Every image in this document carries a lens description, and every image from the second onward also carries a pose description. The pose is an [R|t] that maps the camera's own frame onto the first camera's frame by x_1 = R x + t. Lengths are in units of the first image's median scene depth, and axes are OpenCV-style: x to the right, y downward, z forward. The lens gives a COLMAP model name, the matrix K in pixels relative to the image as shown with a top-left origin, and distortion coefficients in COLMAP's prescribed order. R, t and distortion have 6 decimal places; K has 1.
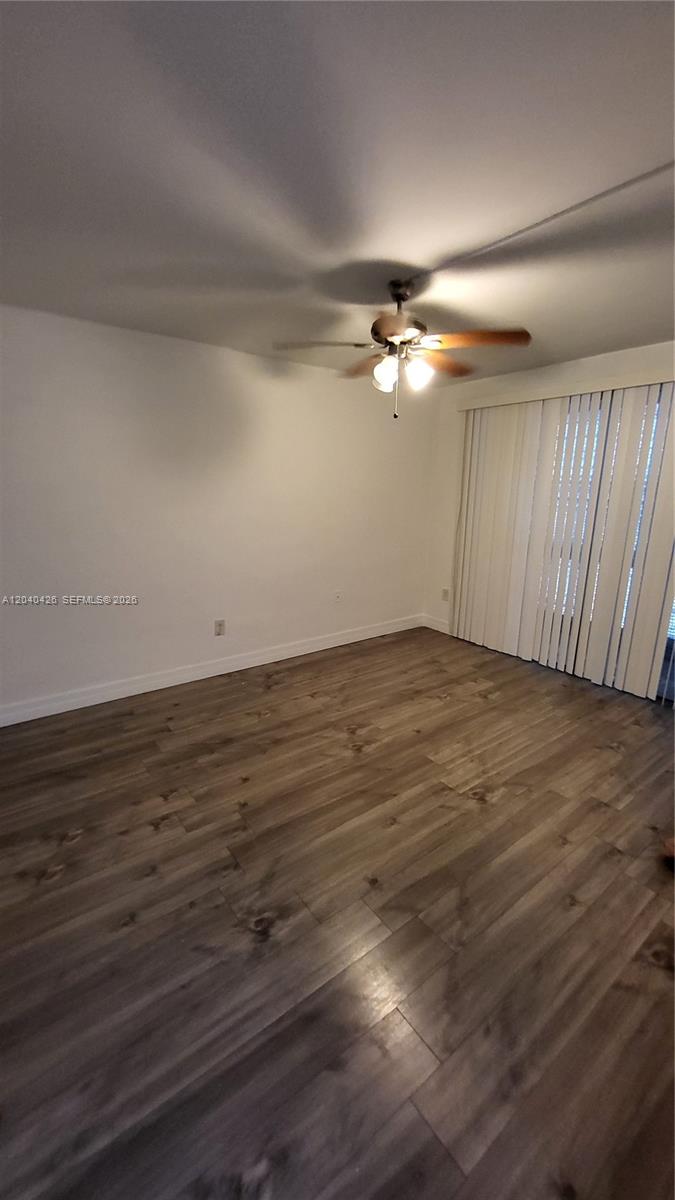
lens RADIAL K [[468.6, 0, 337.4], [0, 468.6, 602.4], [0, 0, 1]] dist [0.002365, 0.000247]
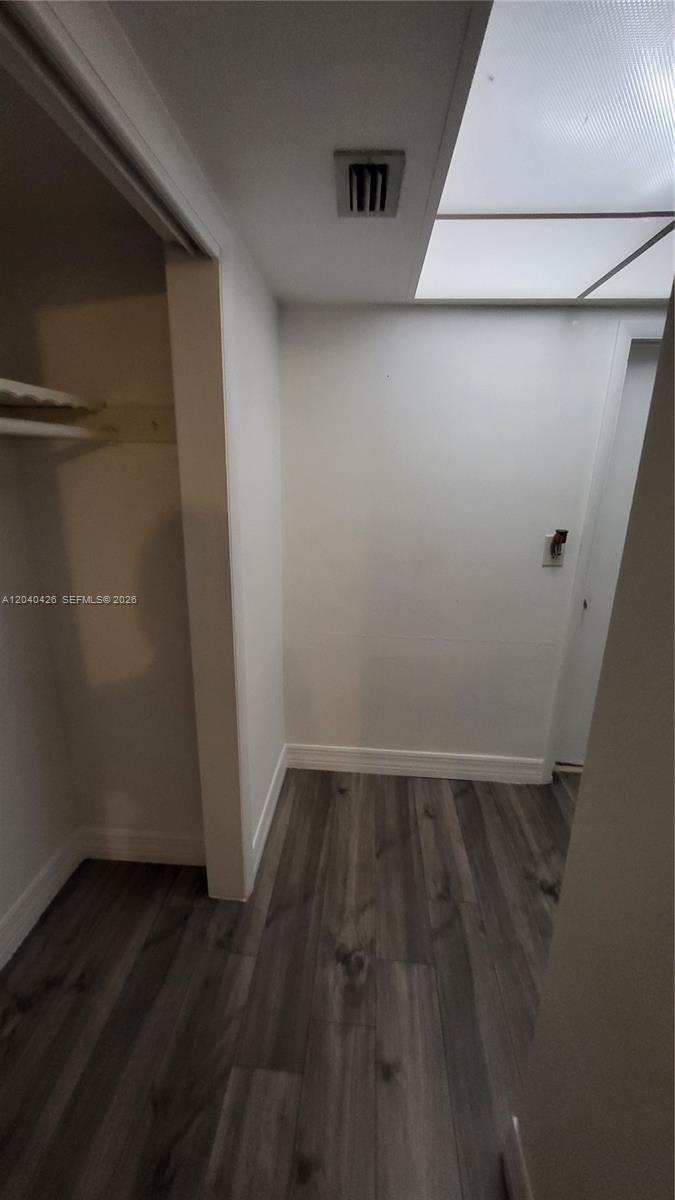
lens RADIAL K [[468.6, 0, 337.9], [0, 468.6, 595.9], [0, 0, 1]] dist [0.002365, 0.000247]
pose [[-0.658798, 0.172454, -0.732288, 0.382146], [-0.199145, 0.898676, 0.390797, -0.256698], [0.725484, 0.403288, -0.557702, 1.205119]]
